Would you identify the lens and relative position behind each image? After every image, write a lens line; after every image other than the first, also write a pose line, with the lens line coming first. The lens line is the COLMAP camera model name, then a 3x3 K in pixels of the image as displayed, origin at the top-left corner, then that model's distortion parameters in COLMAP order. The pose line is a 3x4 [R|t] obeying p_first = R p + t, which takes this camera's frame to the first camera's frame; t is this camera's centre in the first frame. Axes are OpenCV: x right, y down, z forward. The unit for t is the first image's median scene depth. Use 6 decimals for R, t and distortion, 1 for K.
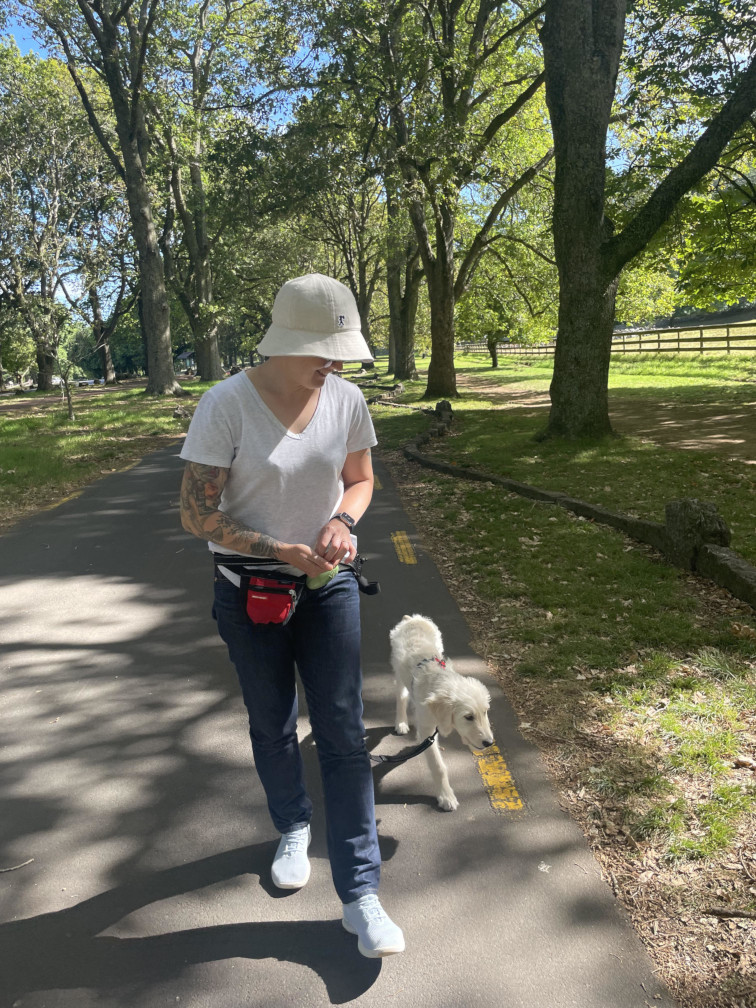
lens RADIAL K [[766.8, 0, 396.0], [0, 766.8, 494.4], [0, 0, 1]] dist [0.081033, -0.106077]
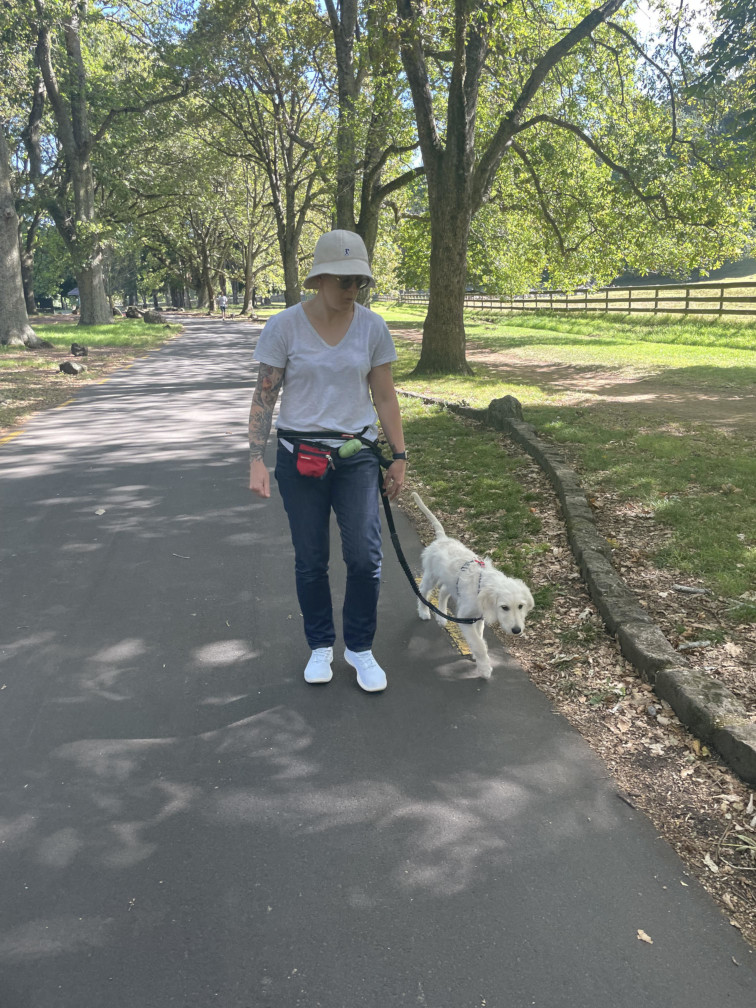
lens RADIAL K [[766.8, 0, 395.1], [0, 766.8, 490.0], [0, 0, 1]] dist [0.081033, -0.106077]
pose [[0.993539, 0.017223, 0.112181, -0.039197], [-0.023606, 0.998161, 0.055825, -0.049741], [-0.111013, -0.058112, 0.992118, 0.284814]]
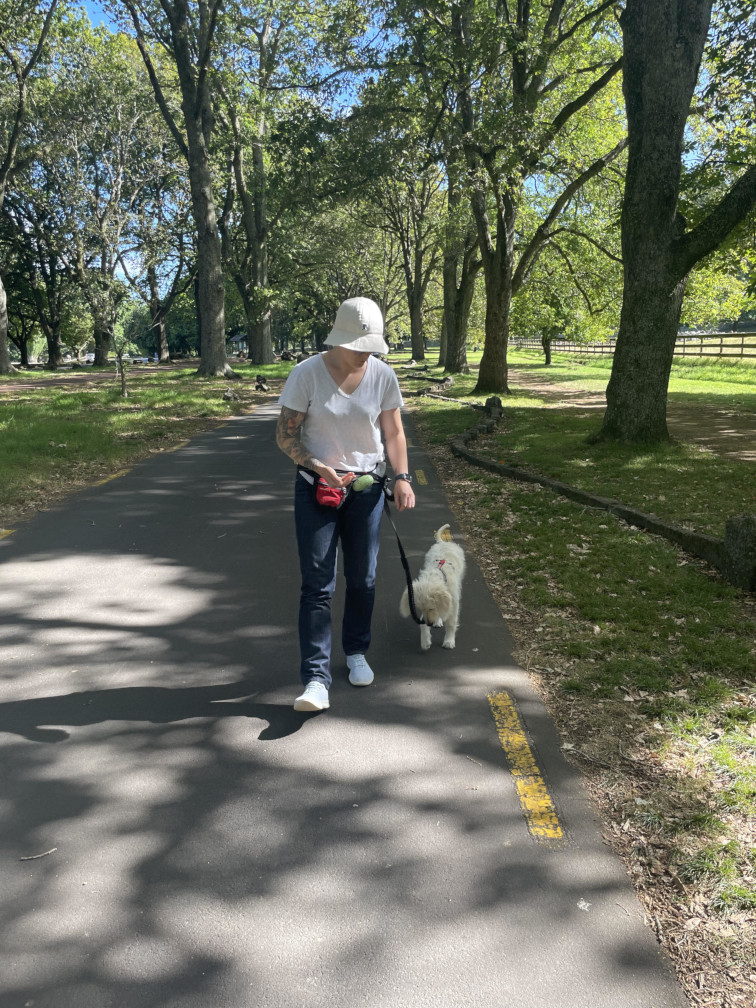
lens RADIAL K [[766.8, 0, 394.0], [0, 766.8, 510.5], [0, 0, 1]] dist [0.081033, -0.106077]
pose [[0.996622, 0.059981, -0.056103, -0.000979], [-0.058203, 0.997766, 0.032806, -0.000972], [0.057945, -0.029430, 0.997886, 0.004258]]
